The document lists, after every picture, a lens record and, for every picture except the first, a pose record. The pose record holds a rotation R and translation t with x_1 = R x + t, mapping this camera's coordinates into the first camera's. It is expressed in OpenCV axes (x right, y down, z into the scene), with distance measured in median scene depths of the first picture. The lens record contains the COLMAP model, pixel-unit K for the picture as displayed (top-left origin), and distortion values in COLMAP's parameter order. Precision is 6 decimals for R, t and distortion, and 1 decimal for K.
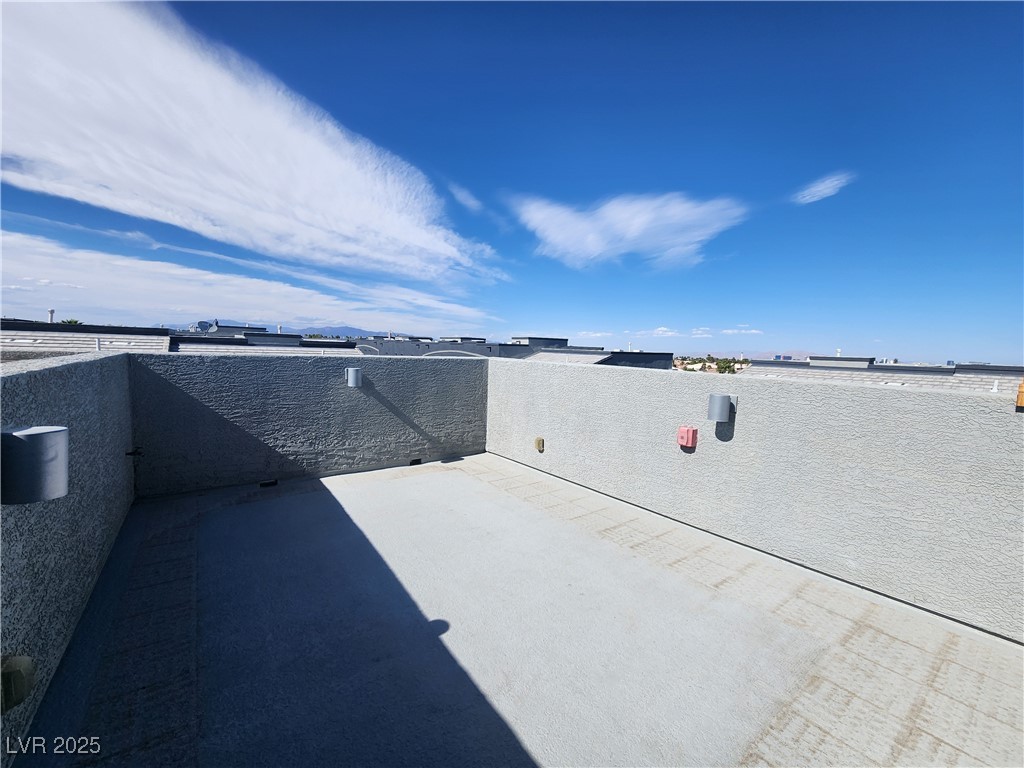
lens RADIAL K [[417.0, 0, 513.1], [0, 417.0, 380.9], [0, 0, 1]] dist [-0.000430, 0.000244]
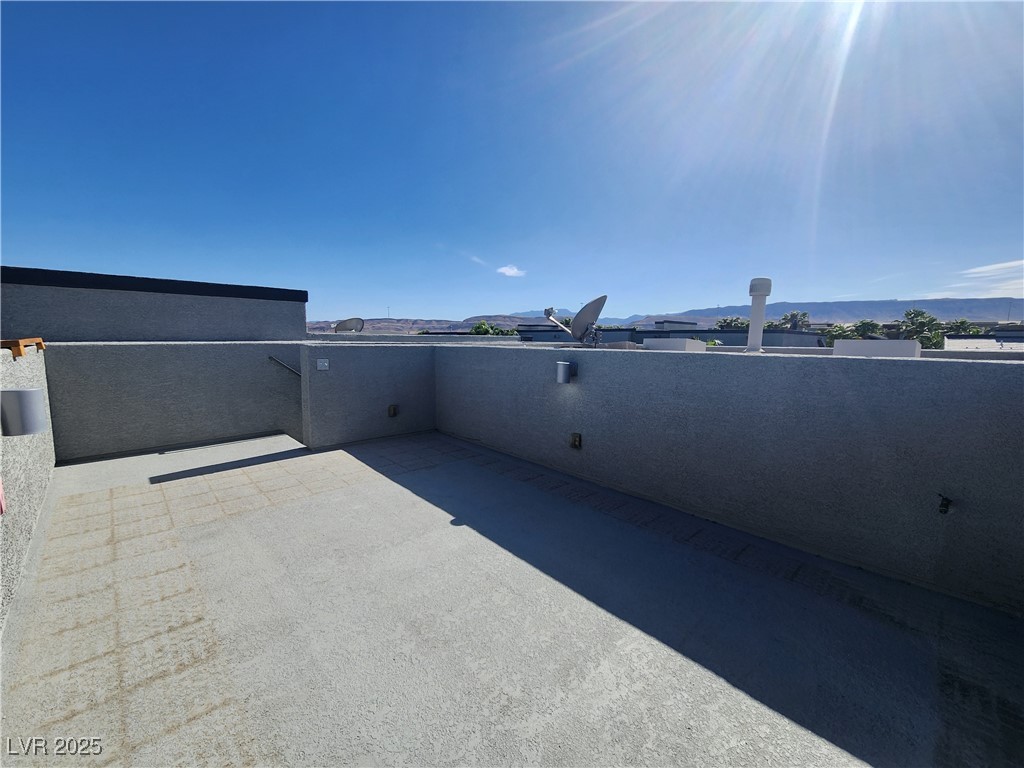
lens RADIAL K [[417.0, 0, 513.1], [0, 417.0, 380.9], [0, 0, 1]] dist [-0.000430, 0.000244]
pose [[-0.990497, -0.031006, -0.133993, -0.106810], [-0.054095, 0.983561, 0.172281, -0.112181], [0.126448, 0.177892, -0.975892, 1.595092]]
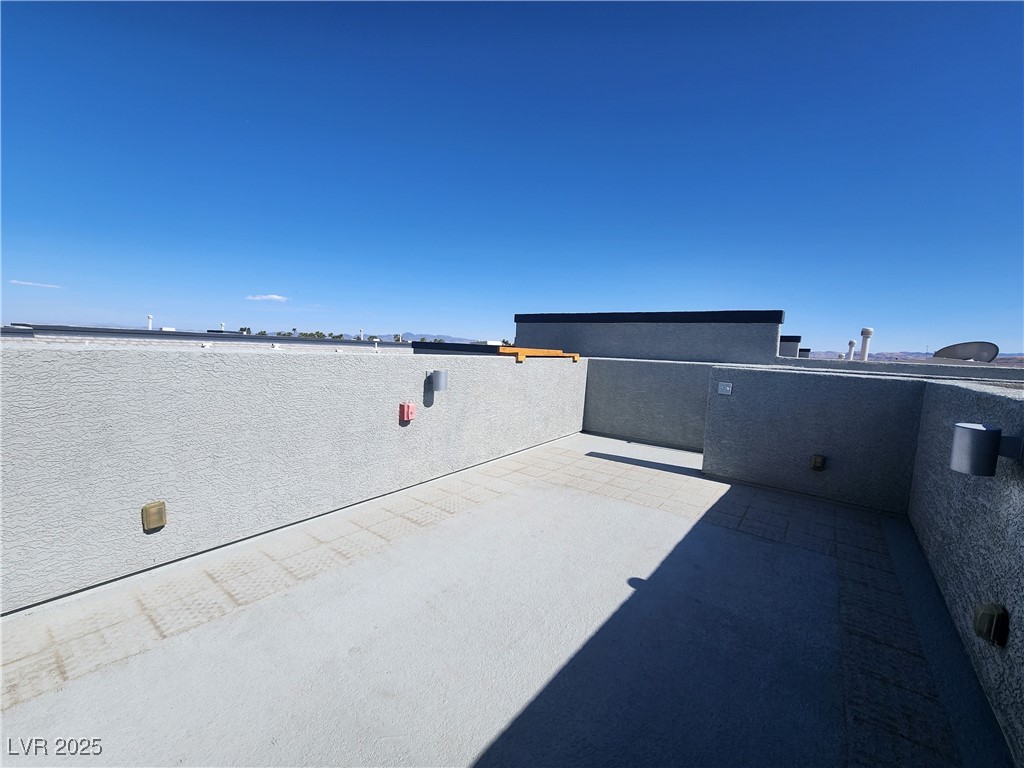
lens RADIAL K [[417.0, 0, 513.1], [0, 417.0, 380.9], [0, 0, 1]] dist [-0.000430, 0.000244]
pose [[-0.278172, -0.122395, 0.952701, -0.767856], [0.018071, 0.991006, 0.132592, -0.098224], [-0.960361, 0.054100, -0.273459, 1.097141]]
